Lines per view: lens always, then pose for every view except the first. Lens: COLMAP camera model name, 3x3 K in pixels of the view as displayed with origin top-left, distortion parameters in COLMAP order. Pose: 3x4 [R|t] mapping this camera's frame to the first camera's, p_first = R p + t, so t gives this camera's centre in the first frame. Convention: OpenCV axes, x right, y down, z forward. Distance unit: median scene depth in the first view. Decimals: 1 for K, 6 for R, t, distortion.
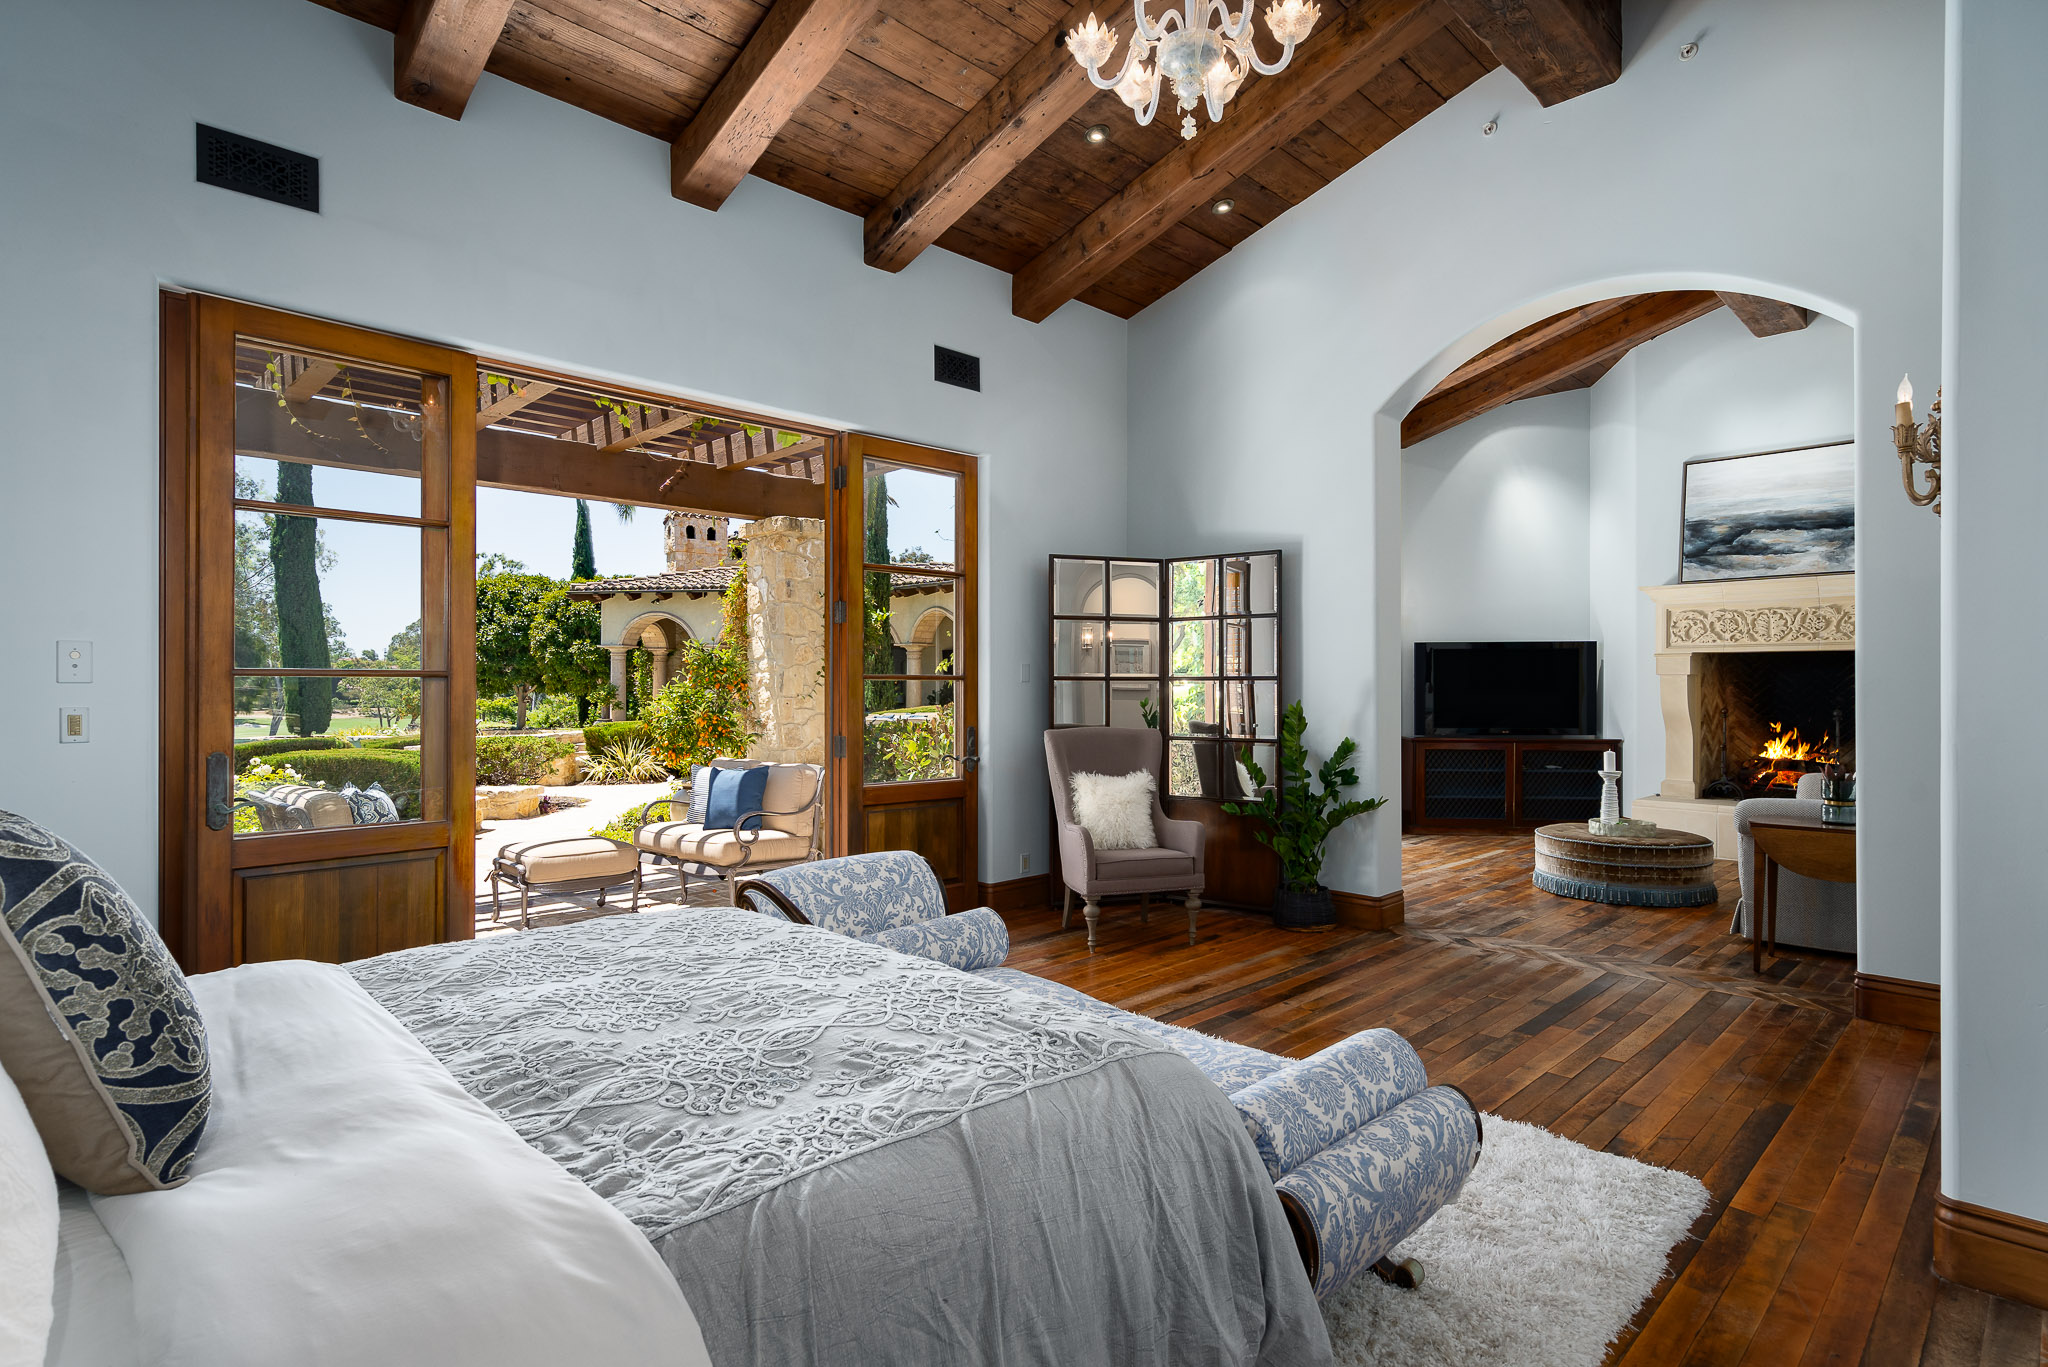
lens RADIAL K [[1054.5, 0, 1018.5], [0, 1054.5, 684.9], [0, 0, 1]] dist [-0.001916, -0.000567]
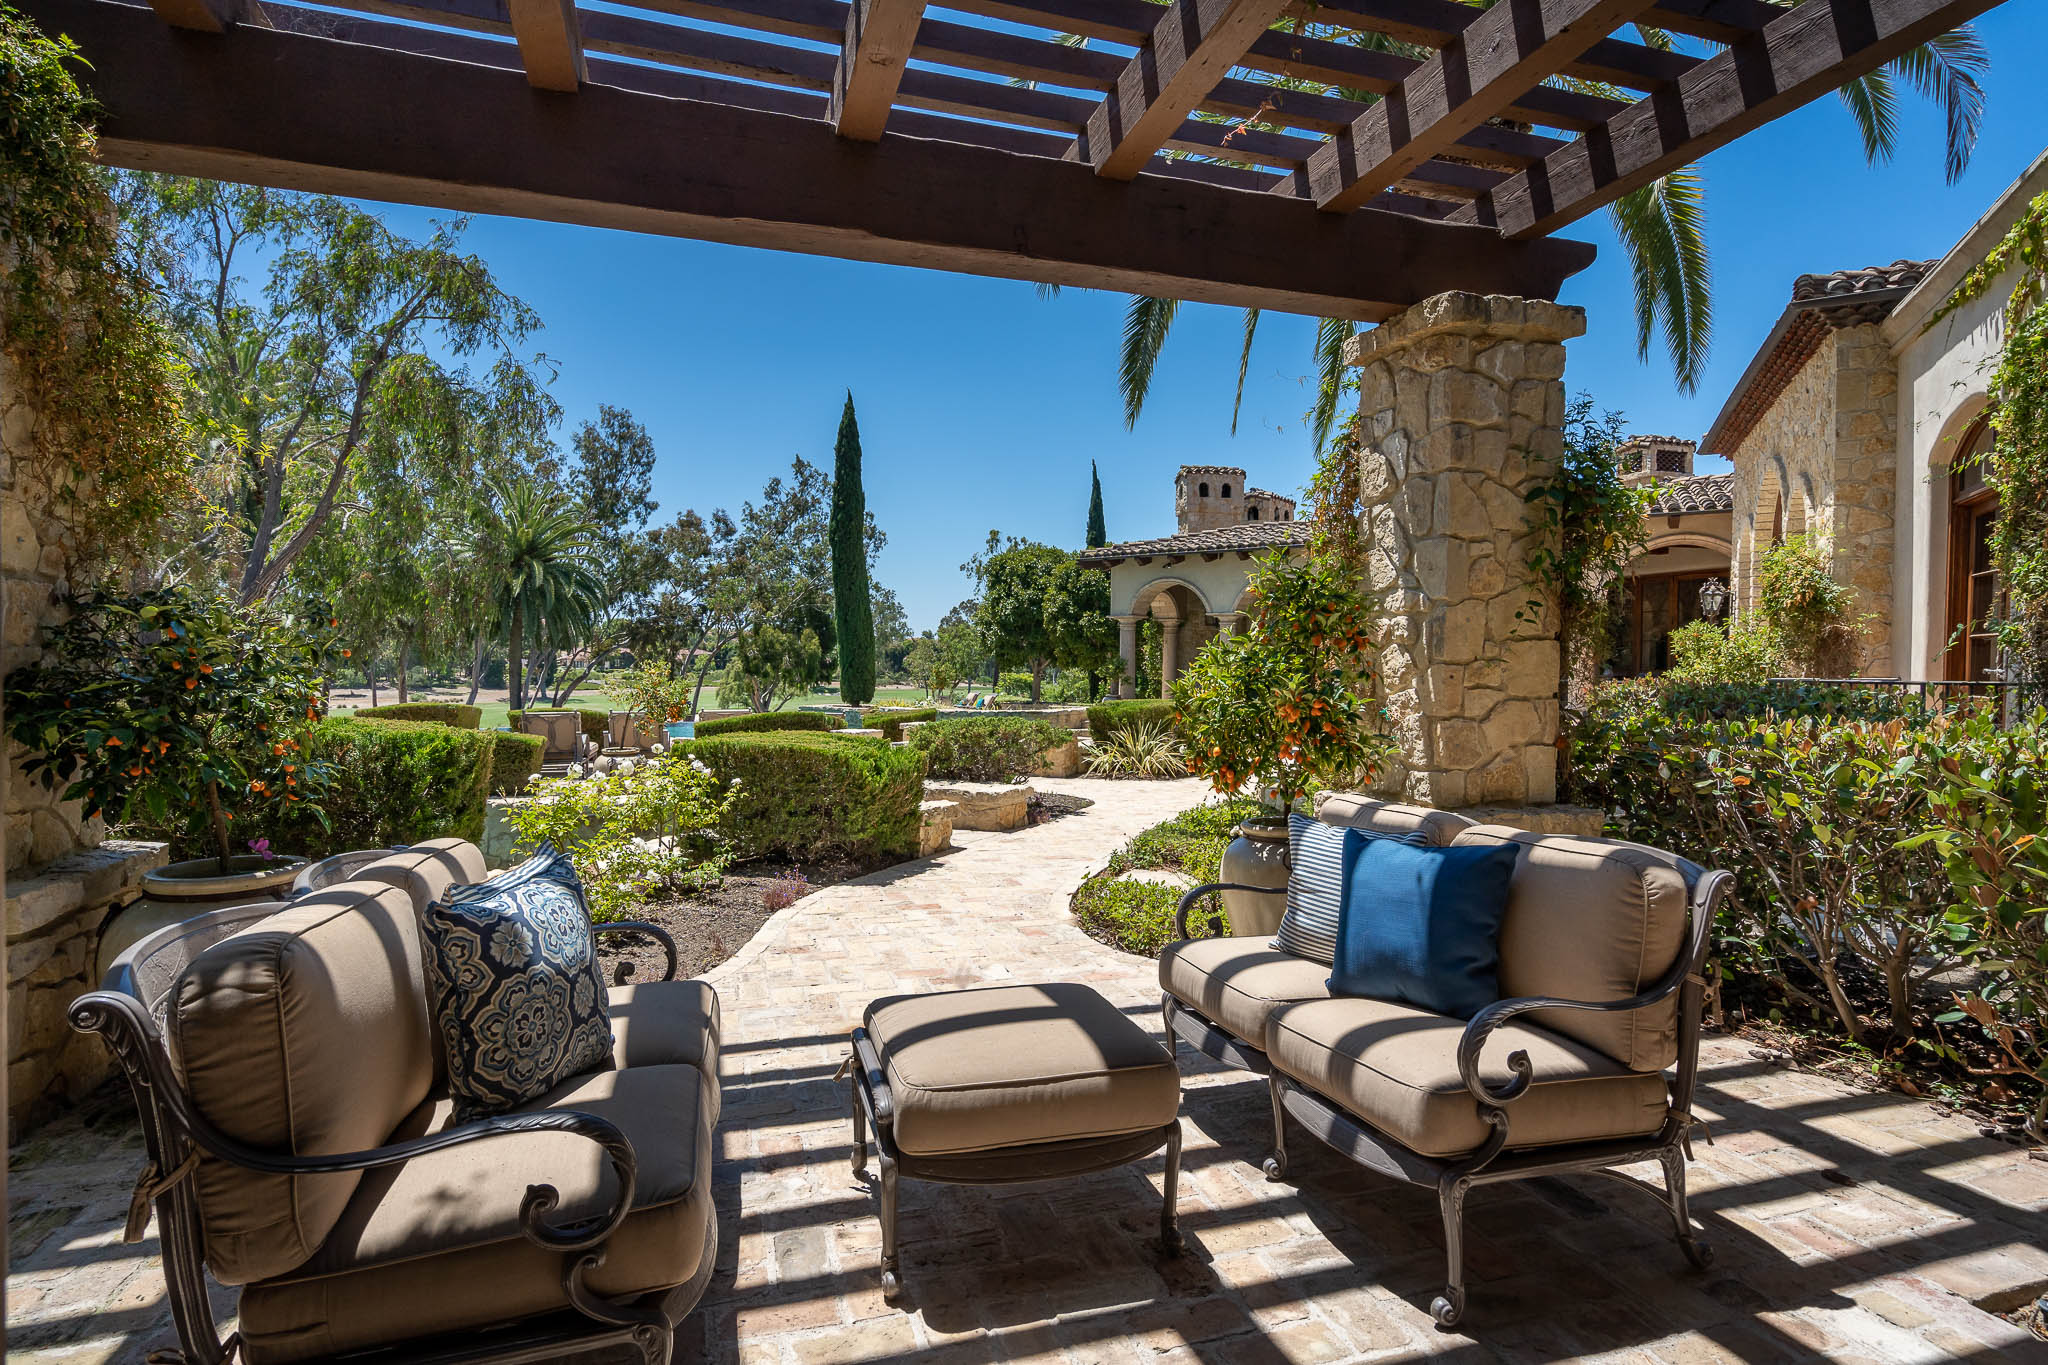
lens RADIAL K [[1054.5, 0, 1018.5], [0, 1054.5, 683.9], [0, 0, 1]] dist [-0.001916, -0.000567]
pose [[0.893621, 0.014771, -0.448580, -0.070541], [-0.005777, 0.999754, 0.021410, 0.004463], [0.448785, -0.016541, 0.893486, 0.184904]]
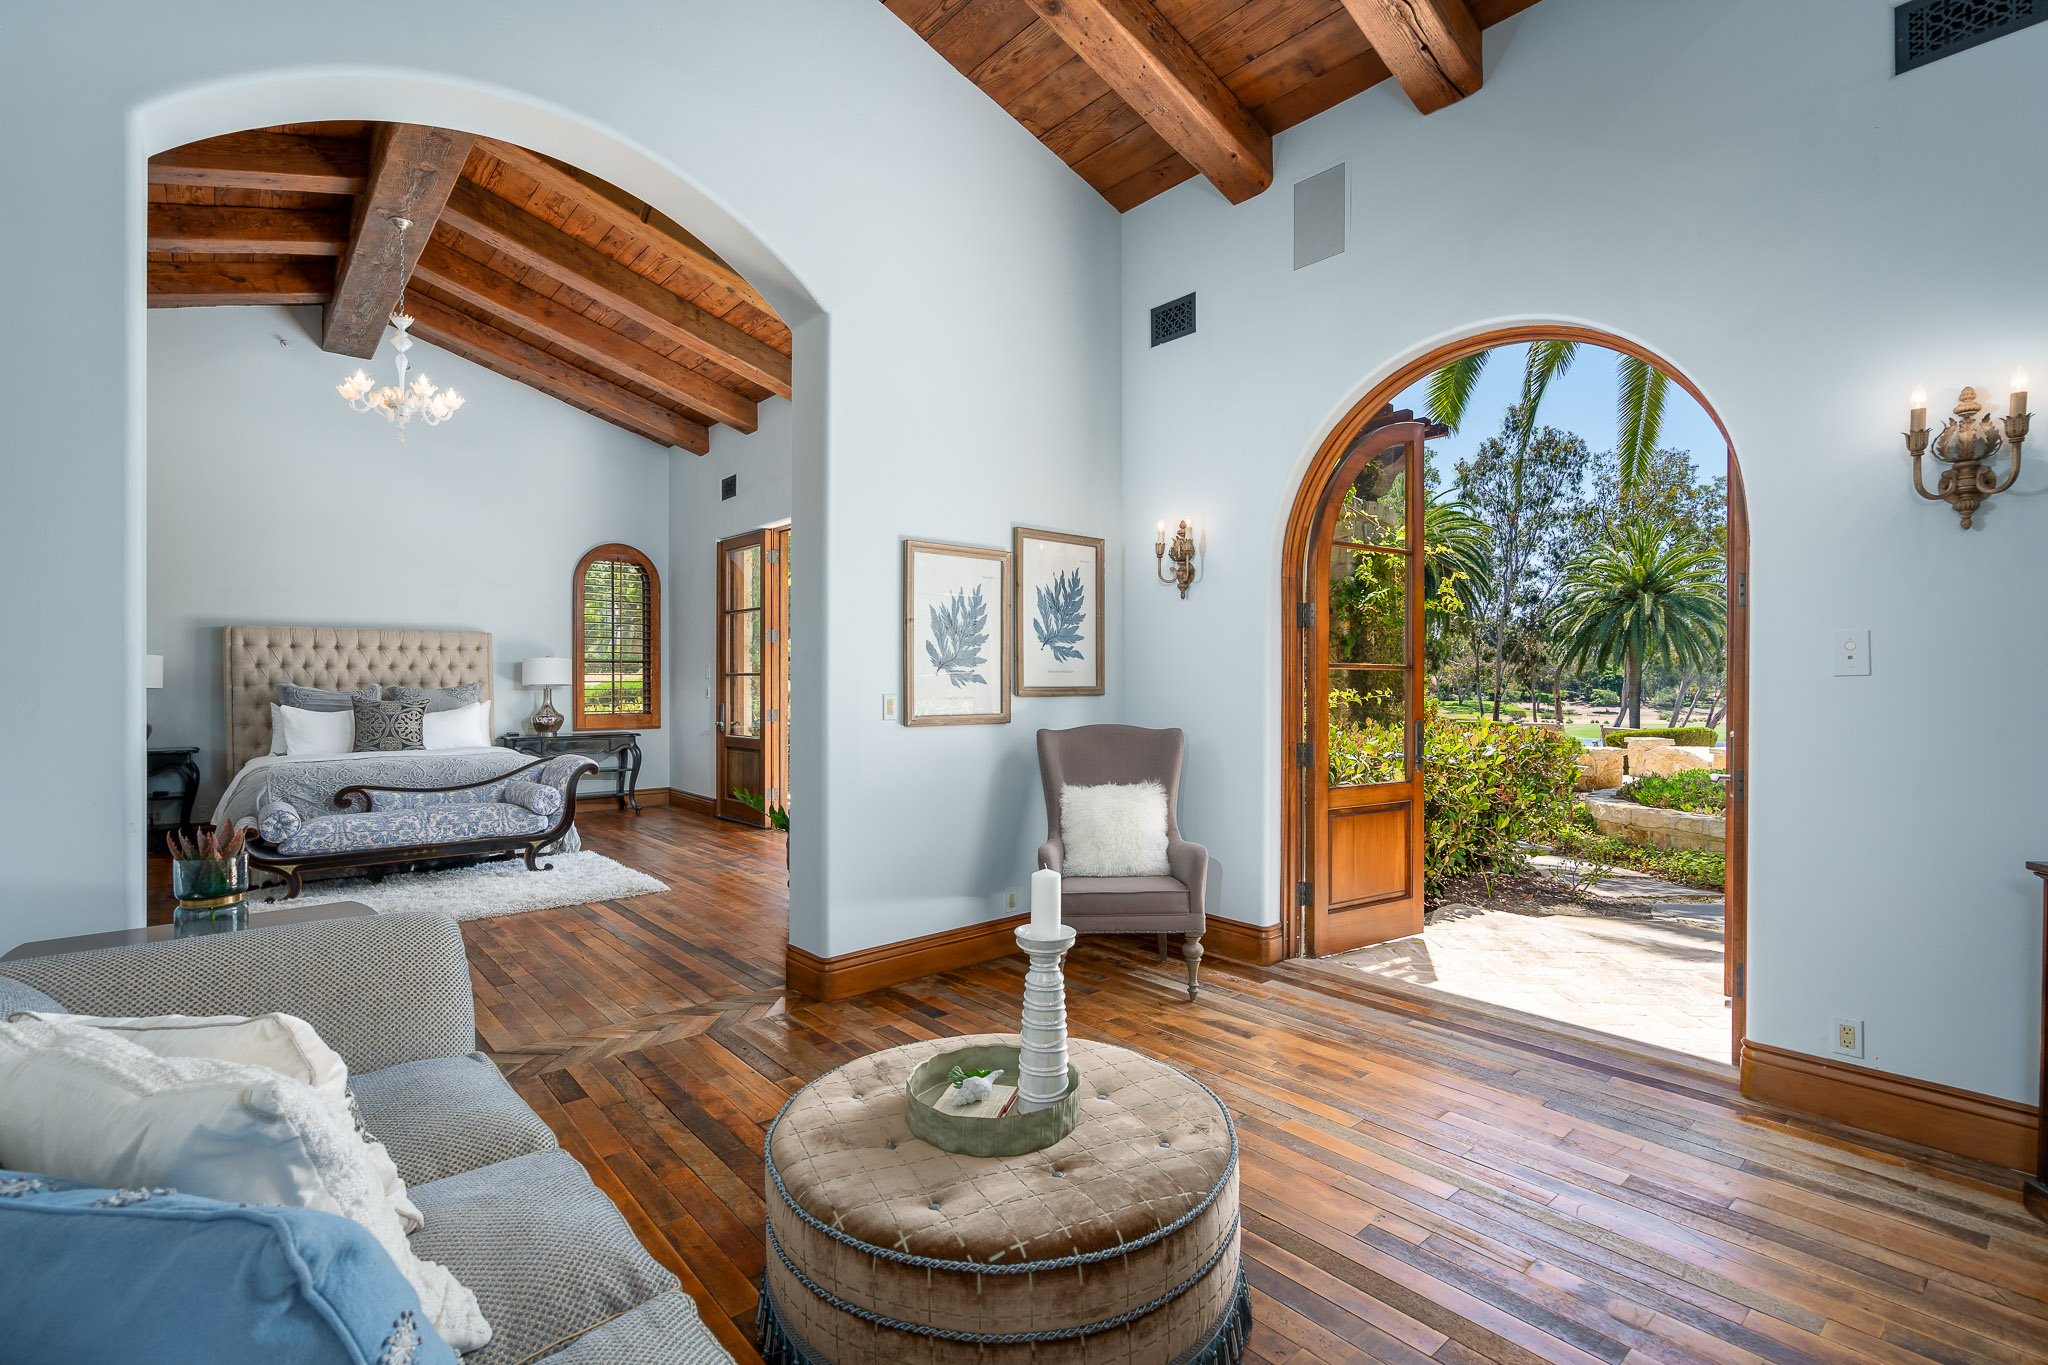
lens RADIAL K [[961.6, 0, 1024.0], [0, 961.6, 682.5], [0, 0, 1]] dist [0.001480, 0.000204]
pose [[-0.087295, 0.000436, -0.996182, 0.452823], [0.000807, 1.000000, 0.000367, 0.002149], [0.996182, -0.000772, -0.087295, 0.538168]]
